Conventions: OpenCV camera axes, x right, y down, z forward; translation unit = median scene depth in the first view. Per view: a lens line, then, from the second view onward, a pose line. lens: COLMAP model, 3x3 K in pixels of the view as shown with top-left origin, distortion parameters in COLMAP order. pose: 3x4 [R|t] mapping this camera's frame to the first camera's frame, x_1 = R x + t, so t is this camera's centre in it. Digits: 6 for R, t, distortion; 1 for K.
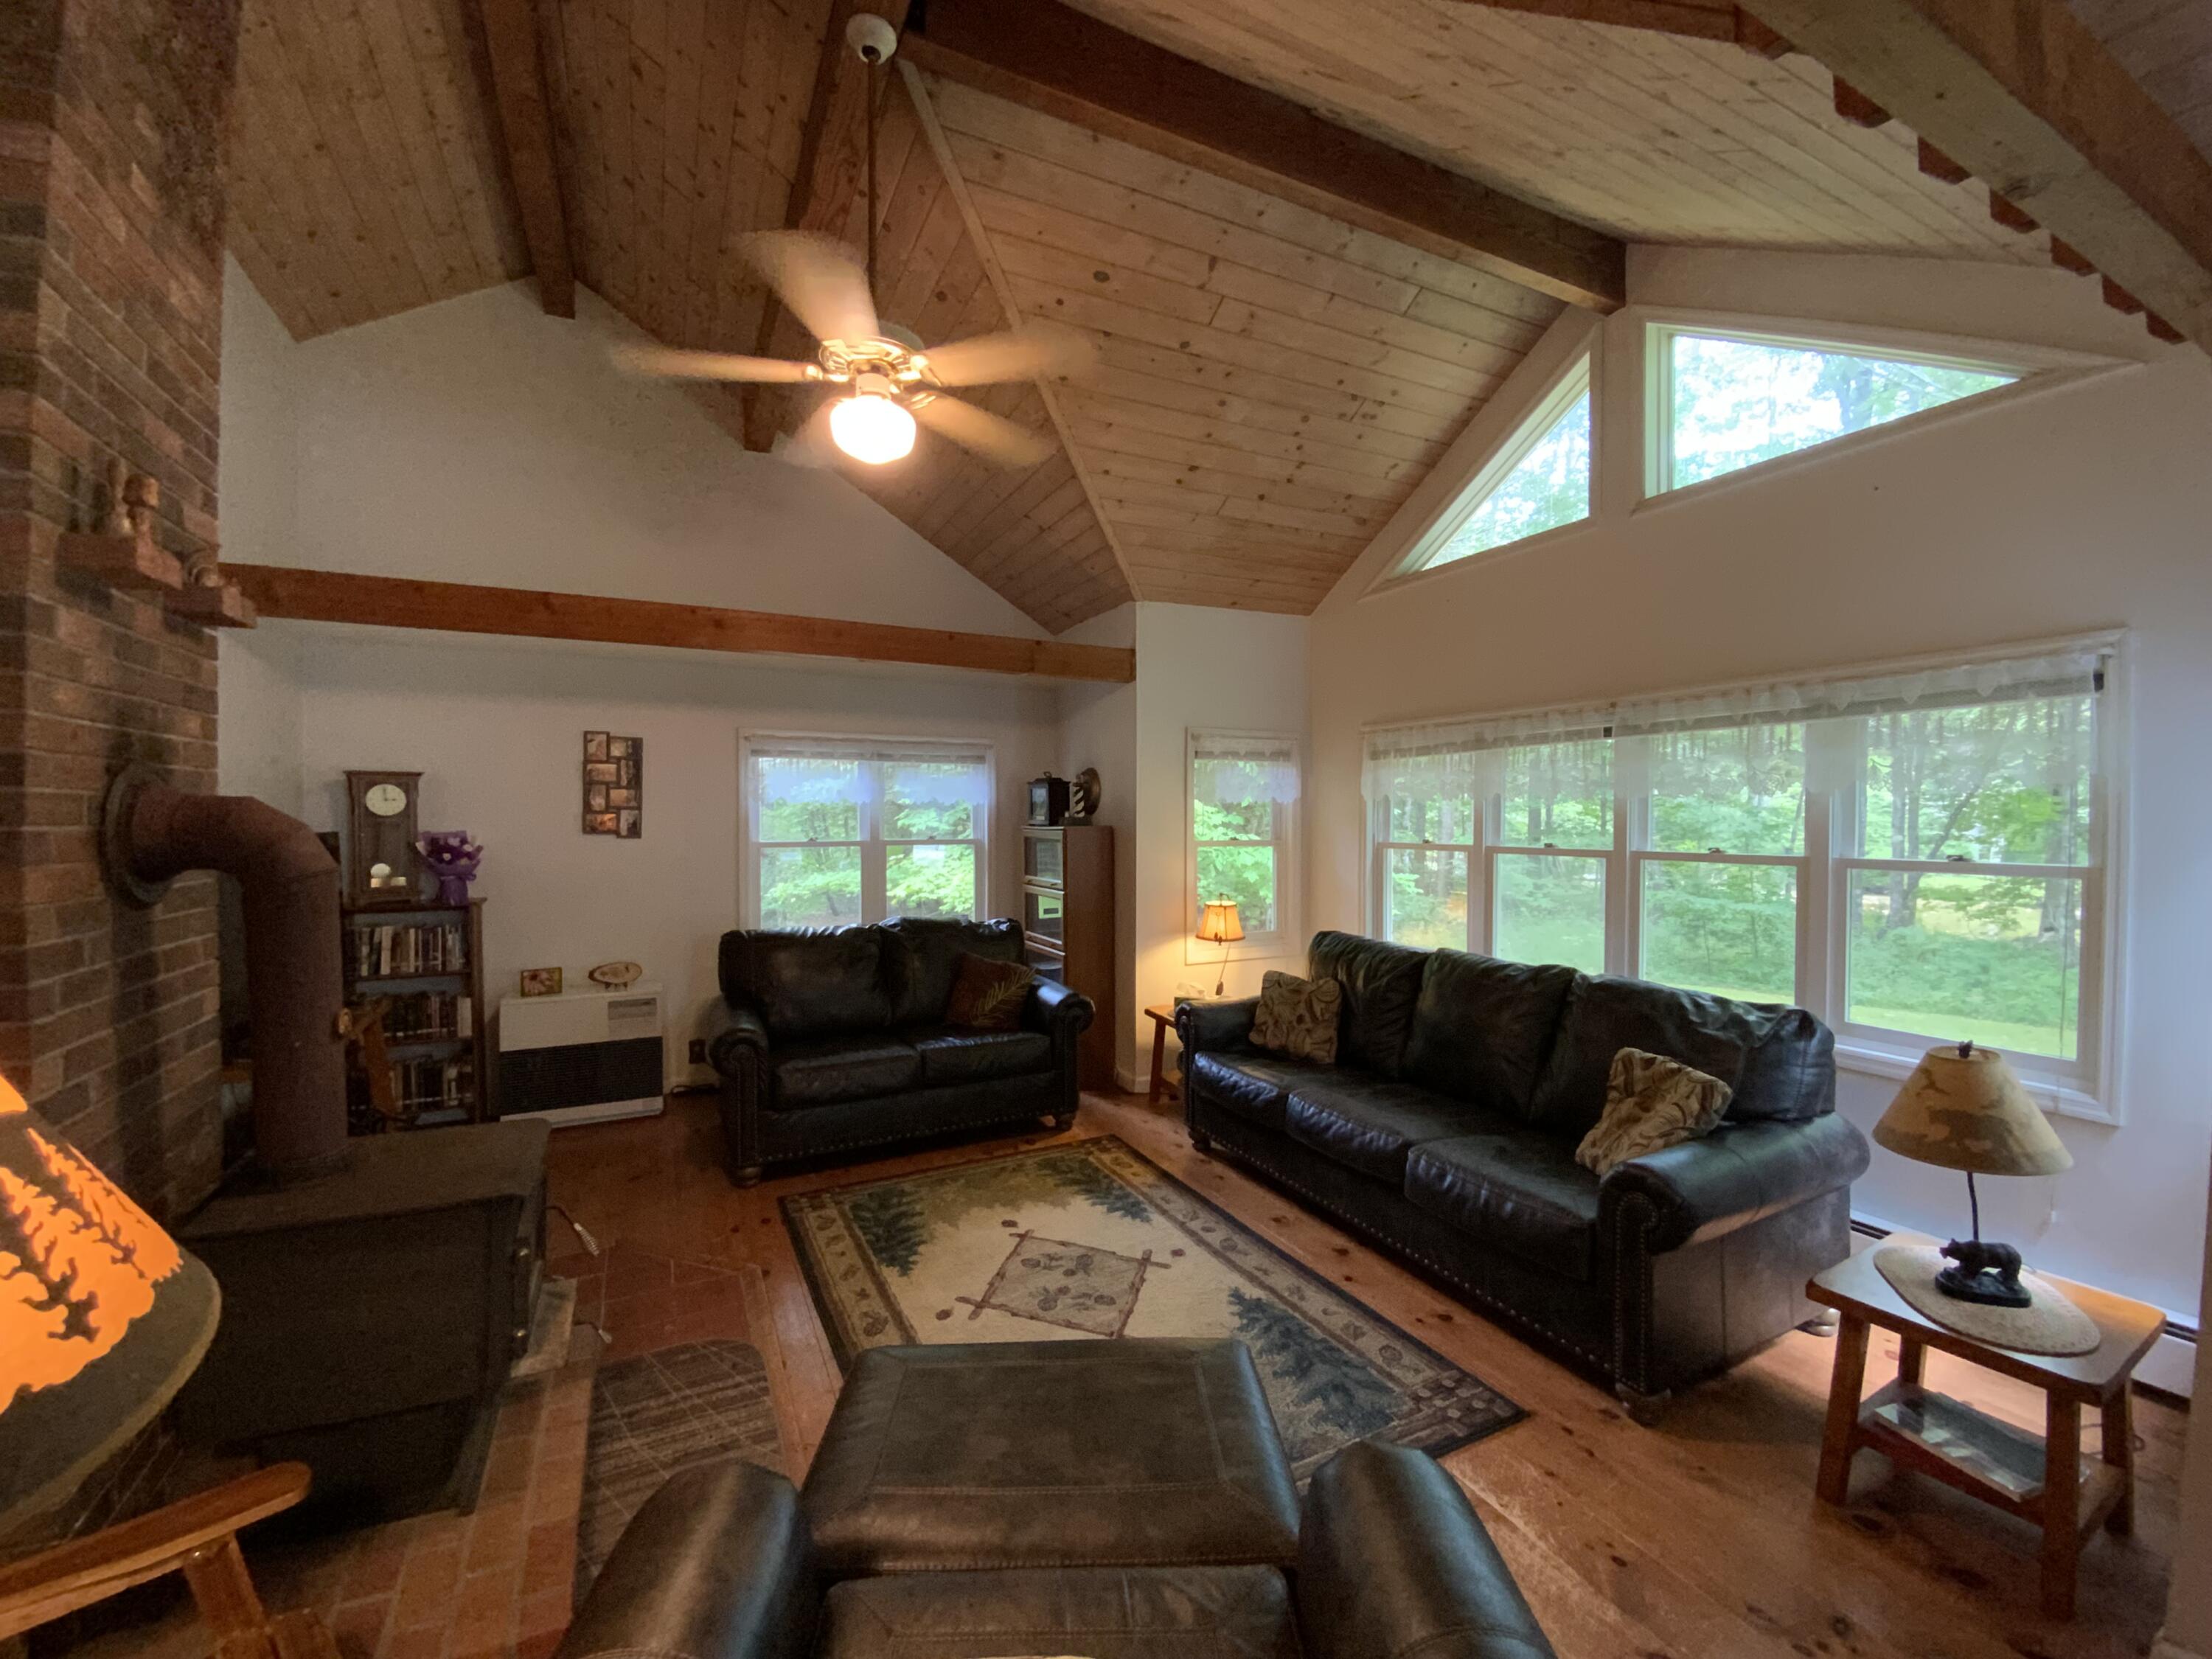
lens RADIAL K [[899.9, 0, 1106.8], [0, 899.9, 823.4], [0, 0, 1]] dist [-0.000554, -0.000094]
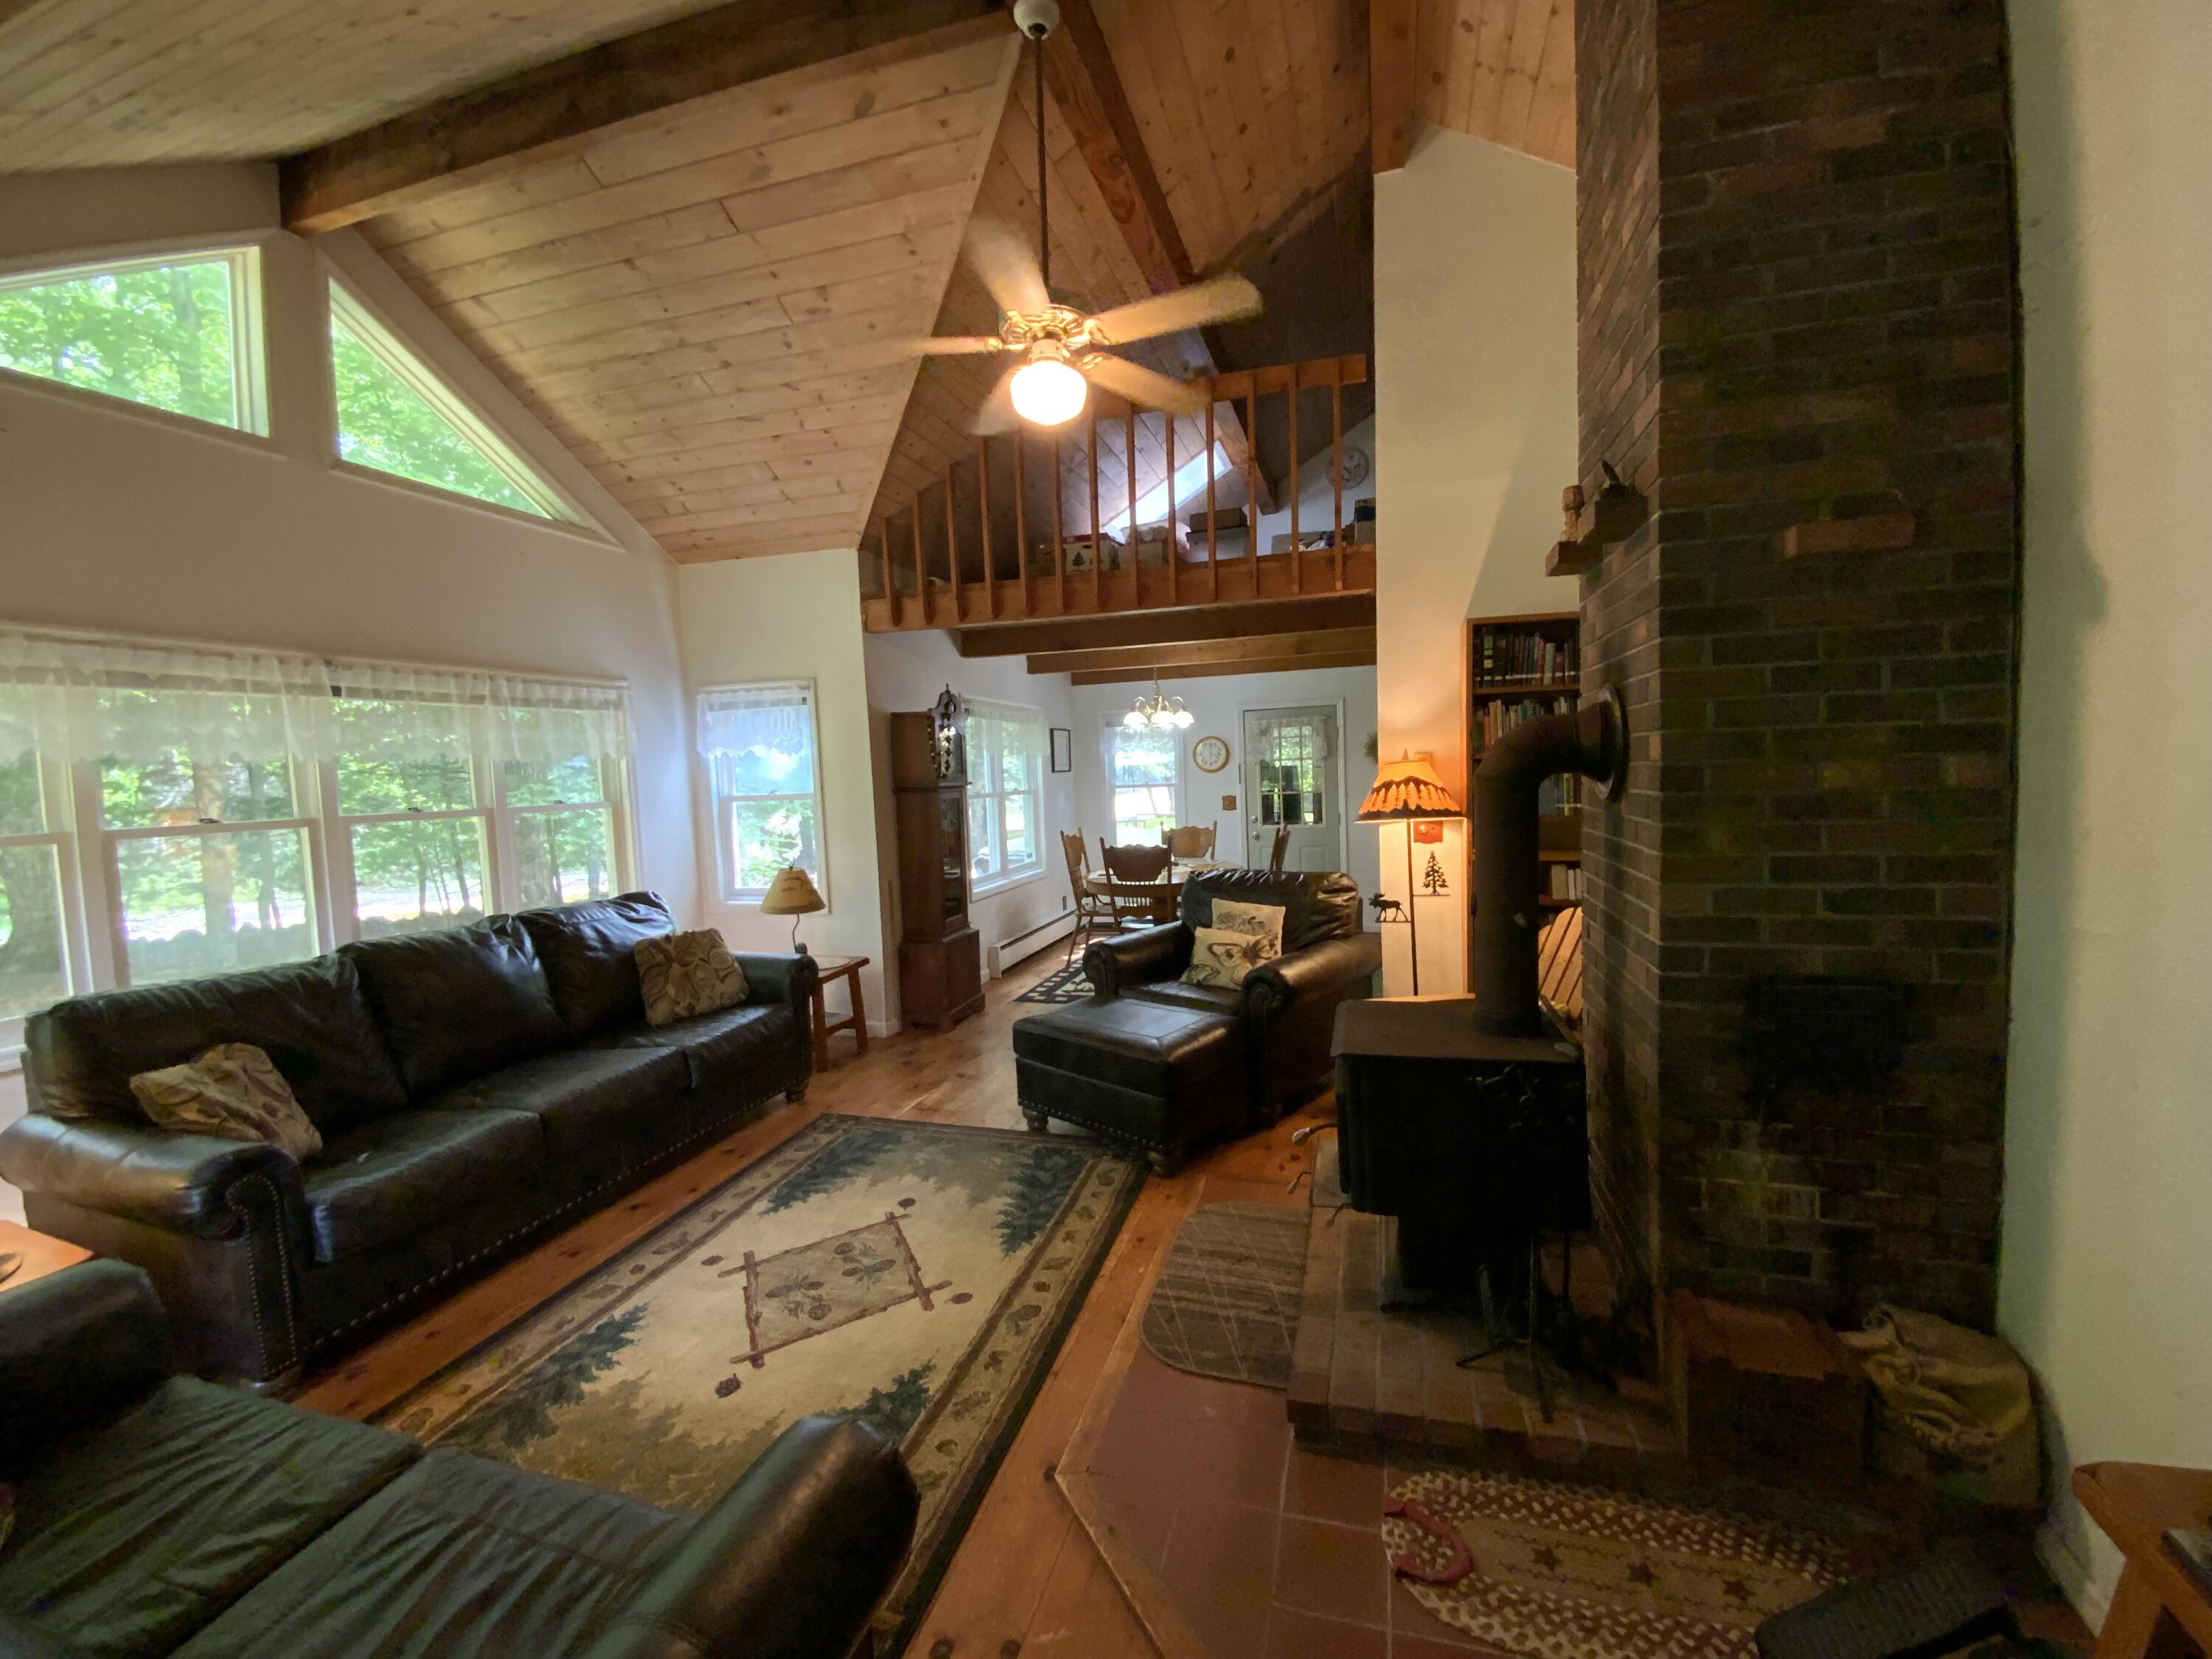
lens RADIAL K [[899.9, 0, 1109.7], [0, 899.9, 823.6], [0, 0, 1]] dist [-0.000554, -0.000094]
pose [[-0.725866, -0.015780, 0.687655, -0.825337], [0.045659, 0.996426, 0.071061, 0.007510], [-0.686319, 0.082978, -0.722552, 1.376137]]
